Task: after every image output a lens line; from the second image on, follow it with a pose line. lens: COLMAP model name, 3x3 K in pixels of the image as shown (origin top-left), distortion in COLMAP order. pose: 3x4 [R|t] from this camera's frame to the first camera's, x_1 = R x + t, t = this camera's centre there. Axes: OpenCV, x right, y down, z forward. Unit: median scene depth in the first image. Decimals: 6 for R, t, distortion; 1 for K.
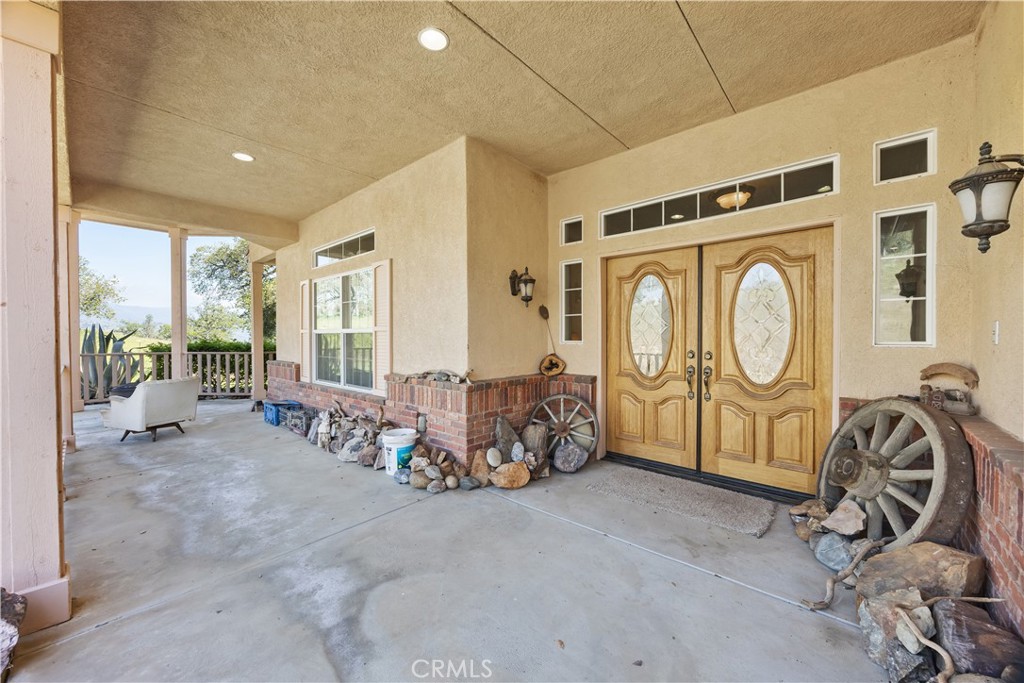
lens RADIAL K [[390.9, 0, 510.2], [0, 390.9, 339.9], [0, 0, 1]] dist [-0.002932, 0.000540]
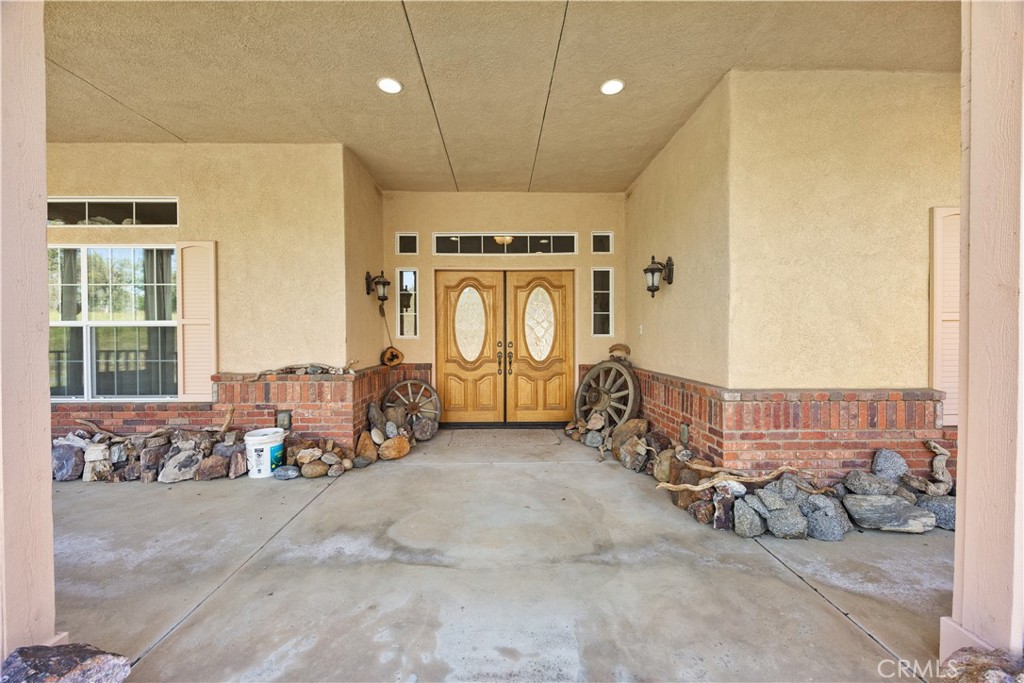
lens RADIAL K [[390.9, 0, 510.5], [0, 390.9, 339.8], [0, 0, 1]] dist [-0.002932, 0.000540]
pose [[0.724772, -0.008565, 0.688935, -0.533353], [0.007597, 0.999961, 0.004440, 0.014966], [-0.688947, 0.002016, 0.724809, -0.097381]]
